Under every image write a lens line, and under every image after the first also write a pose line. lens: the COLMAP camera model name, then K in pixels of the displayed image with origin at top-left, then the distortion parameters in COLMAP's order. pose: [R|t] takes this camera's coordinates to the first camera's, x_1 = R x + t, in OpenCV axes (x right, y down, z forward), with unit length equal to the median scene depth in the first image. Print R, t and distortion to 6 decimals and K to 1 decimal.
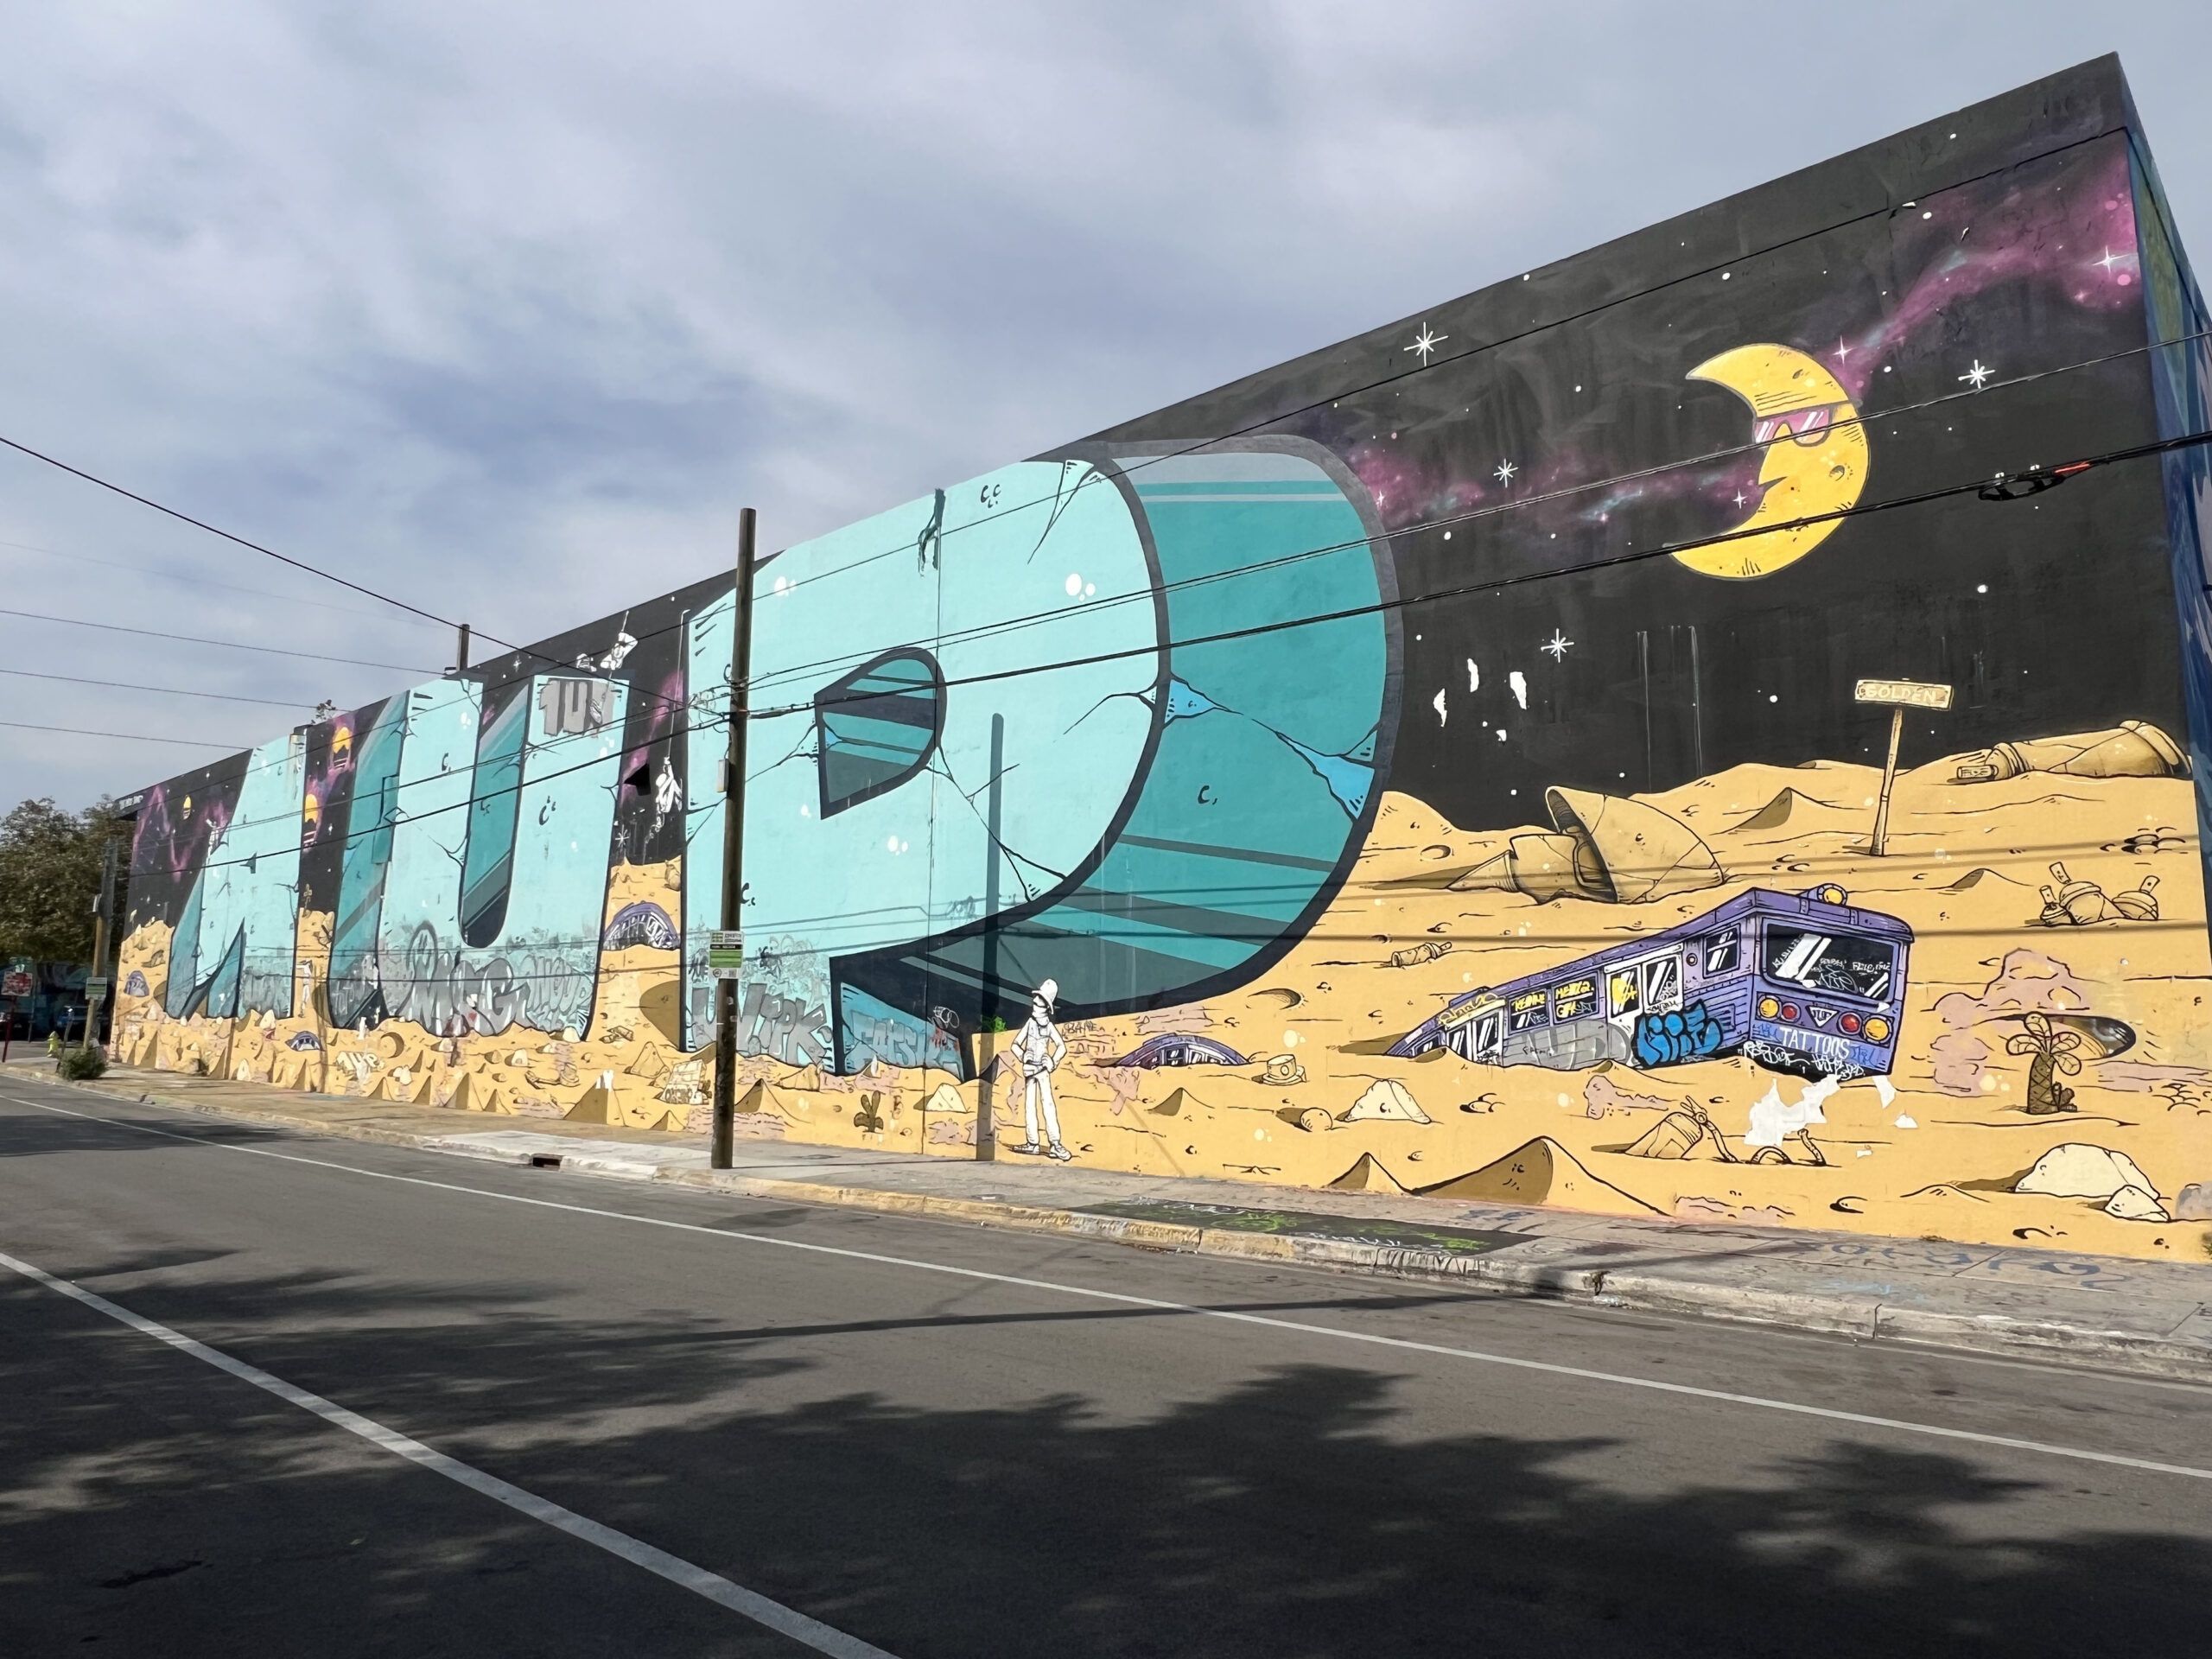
lens RADIAL K [[1438.0, 0, 1109.6], [0, 1438.0, 834.1], [0, 0, 1]] dist [-0.004982, 0.002690]
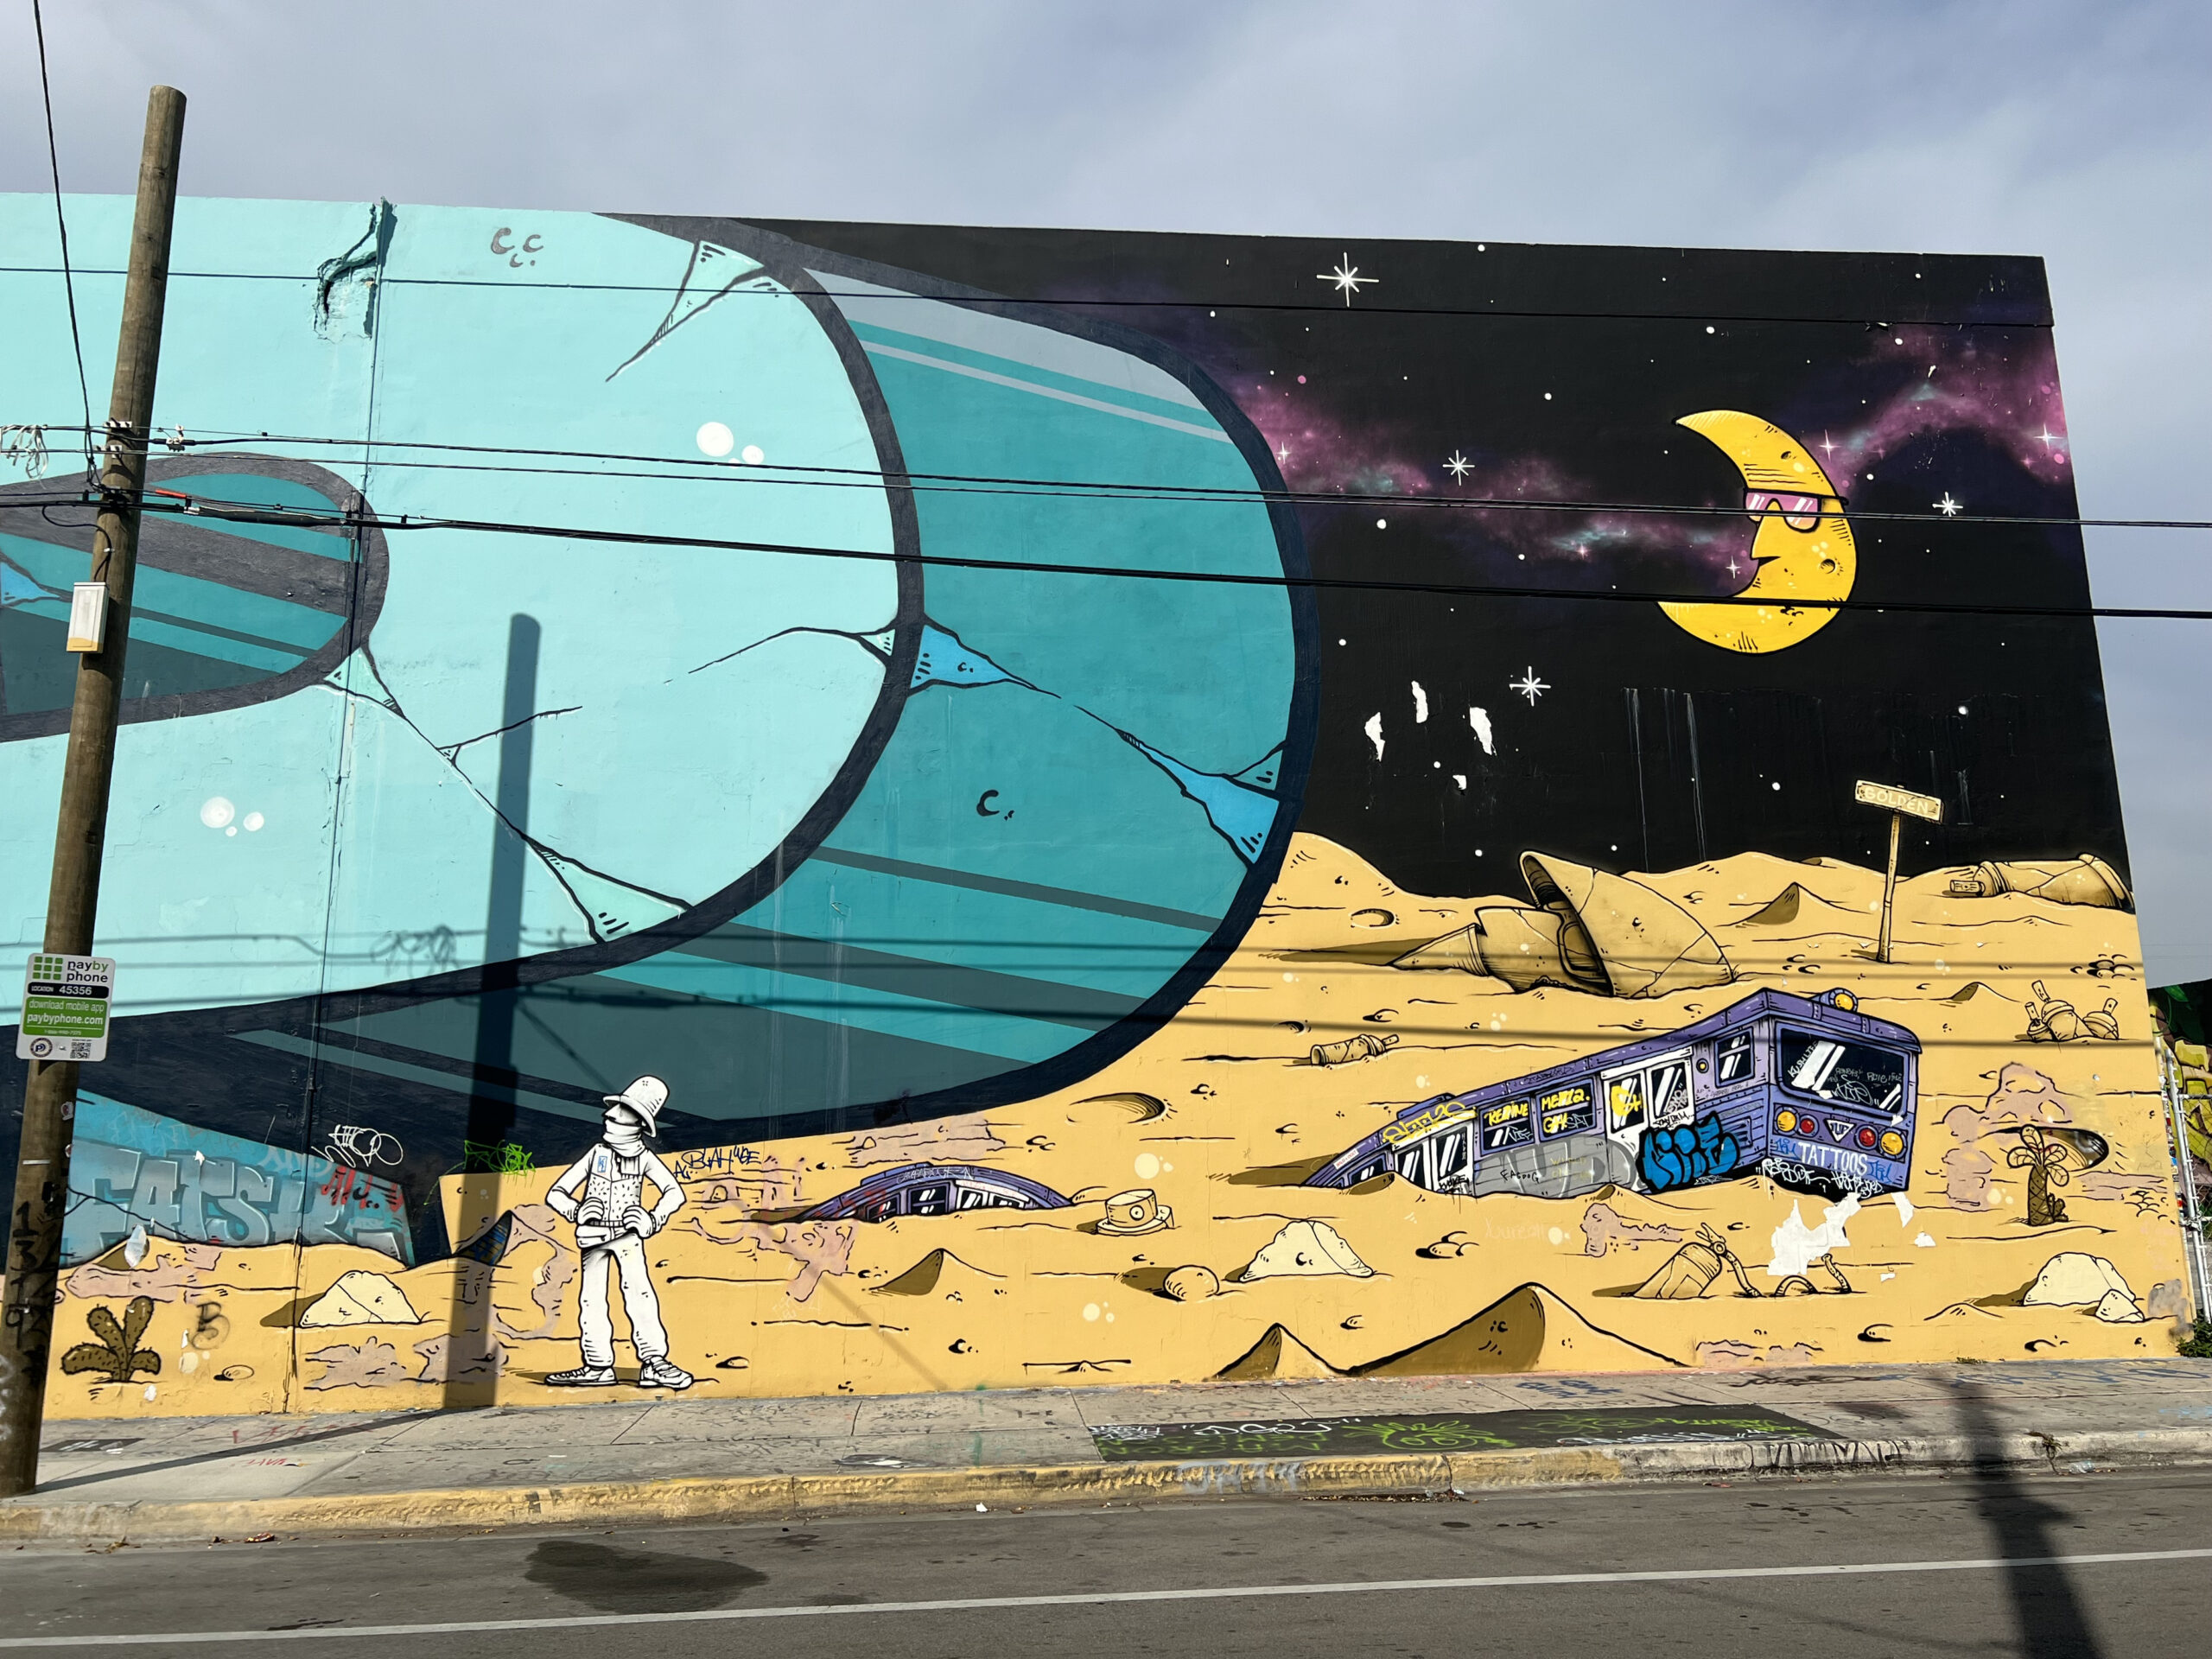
lens RADIAL K [[1706.1, 0, 1119.7], [0, 1706.1, 814.2], [0, 0, 1]] dist [0.050992, -0.052244]
pose [[0.679494, 0.132332, 0.721648, -0.415856], [-0.082764, 0.991146, -0.103822, 0.049371], [-0.728998, 0.010820, 0.684431, 0.361937]]
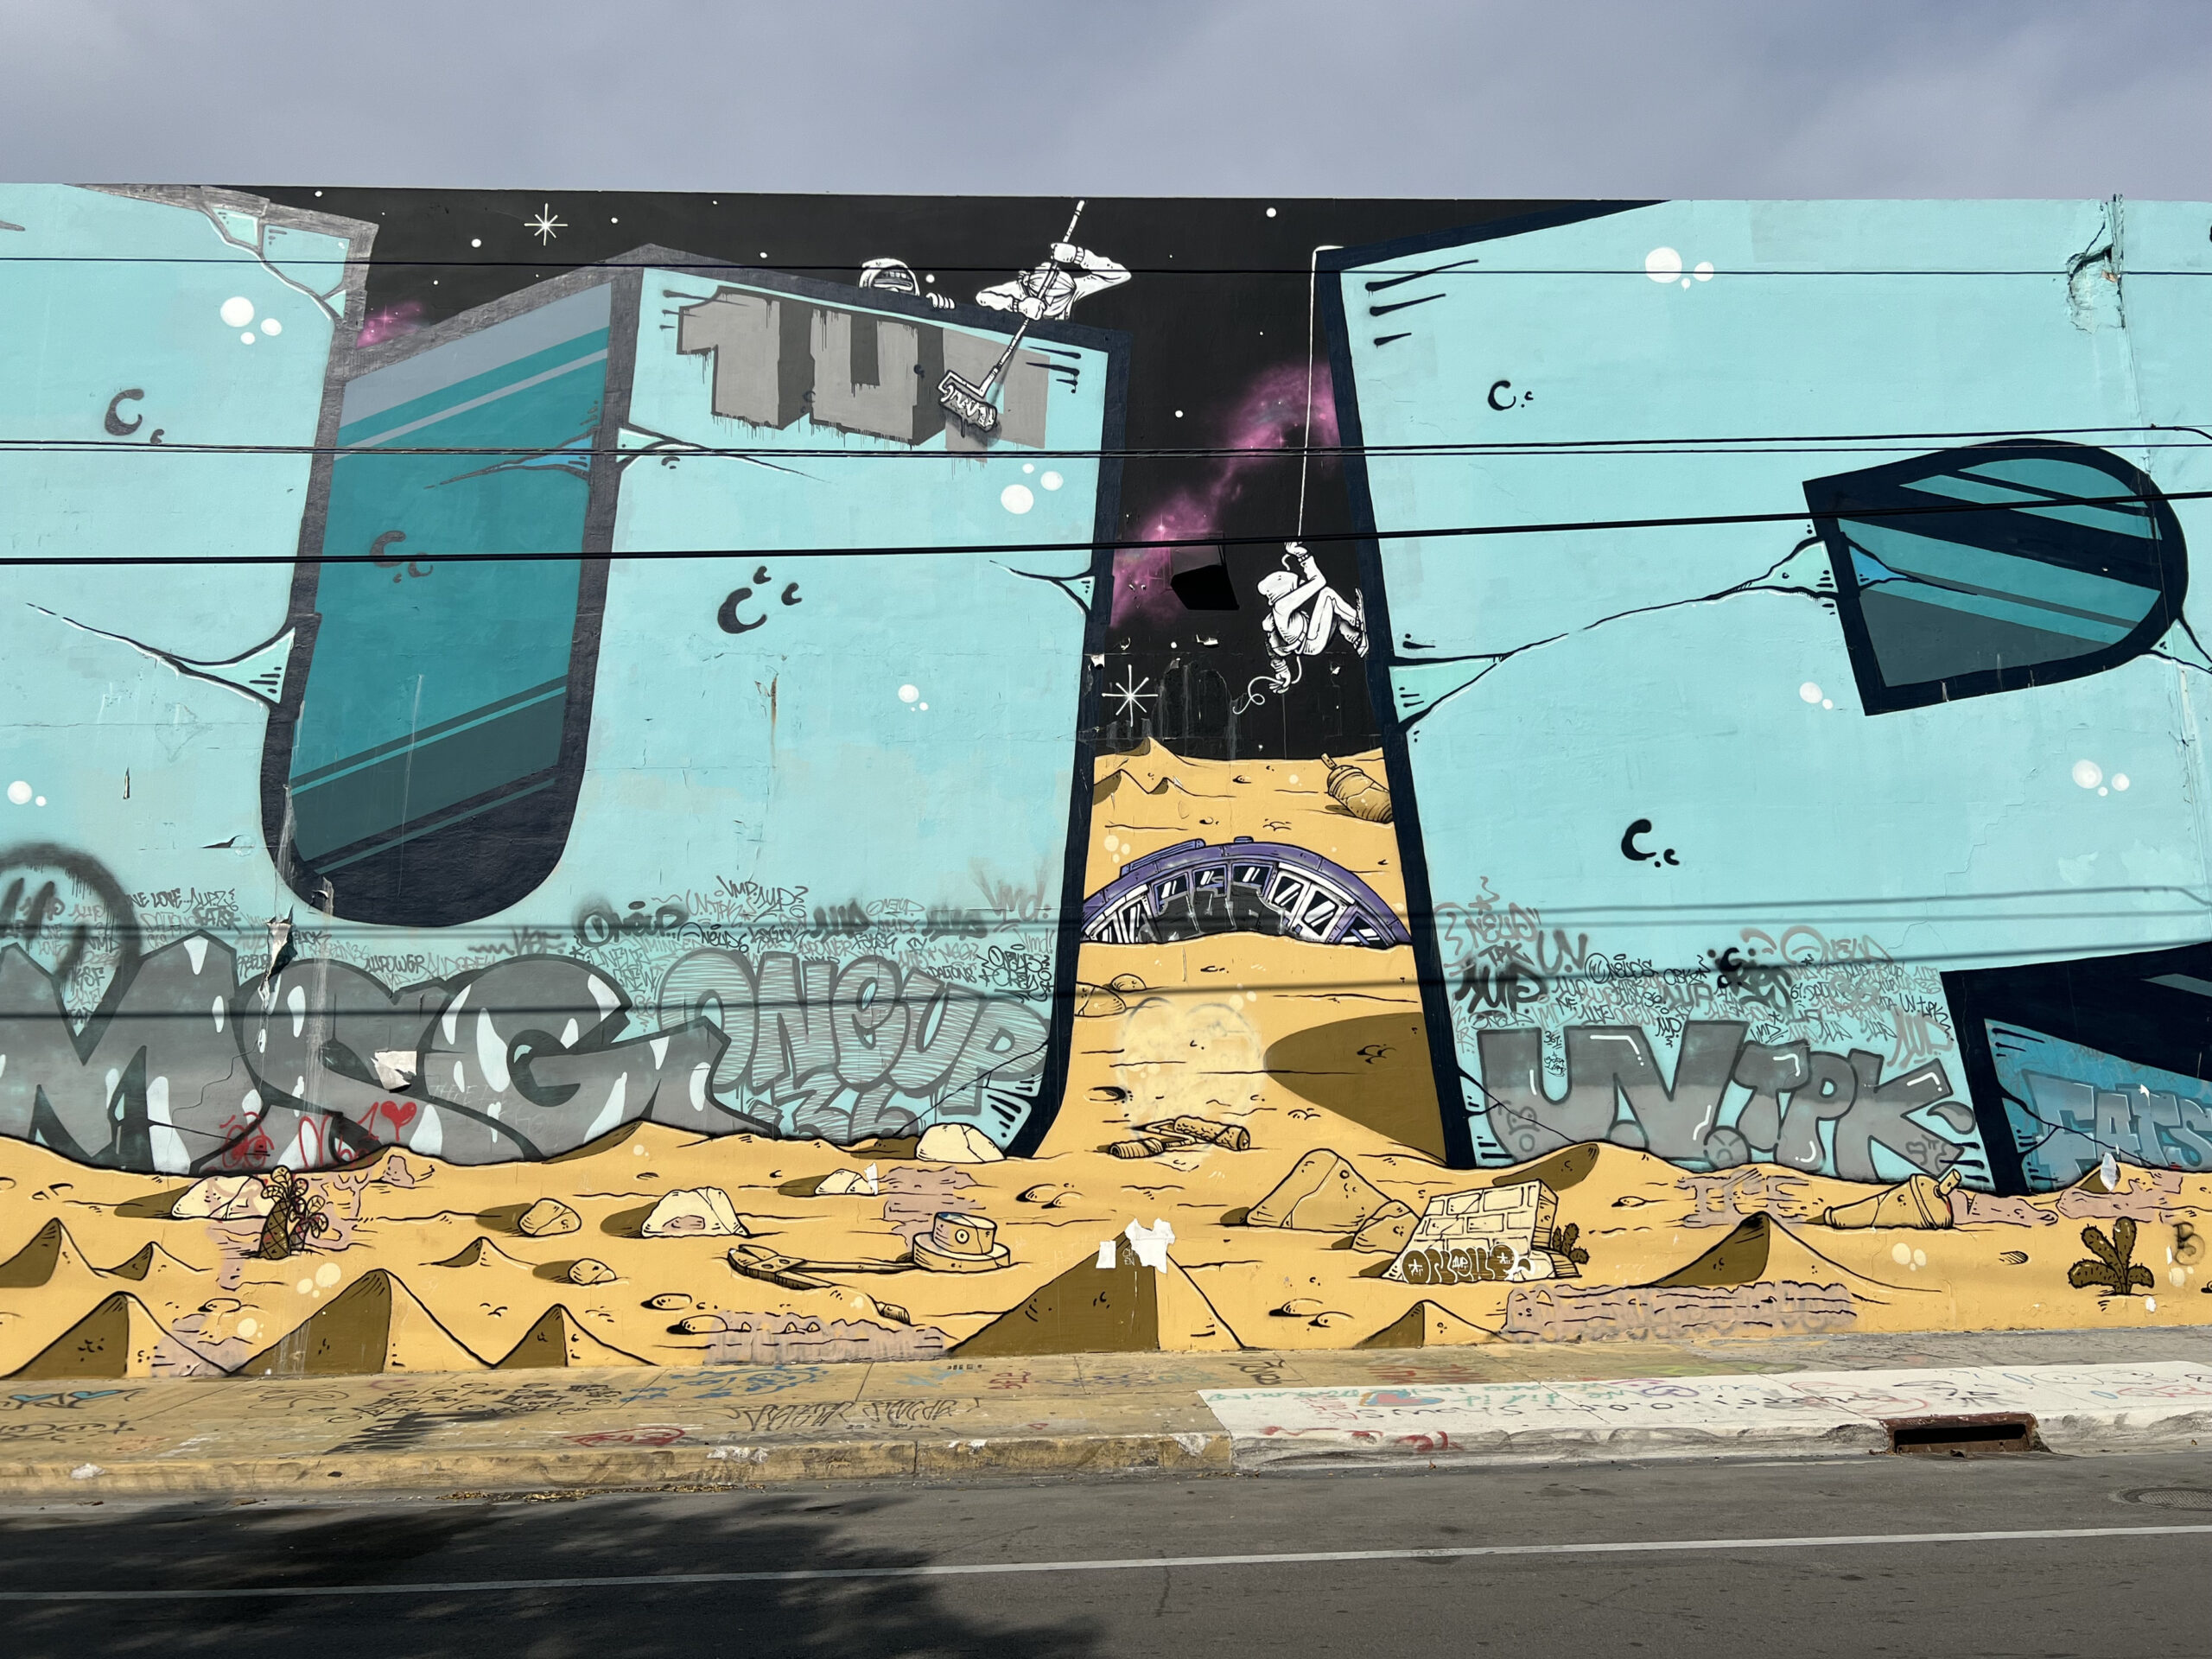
lens RADIAL K [[1706.1, 0, 1110.4], [0, 1706.1, 809.0], [0, 0, 1]] dist [0.050992, -0.052244]
pose [[0.701818, 0.107015, 0.704272, -0.981819], [-0.071998, 0.994245, -0.079330, 0.111292], [-0.708708, 0.004969, 0.705484, 0.867702]]
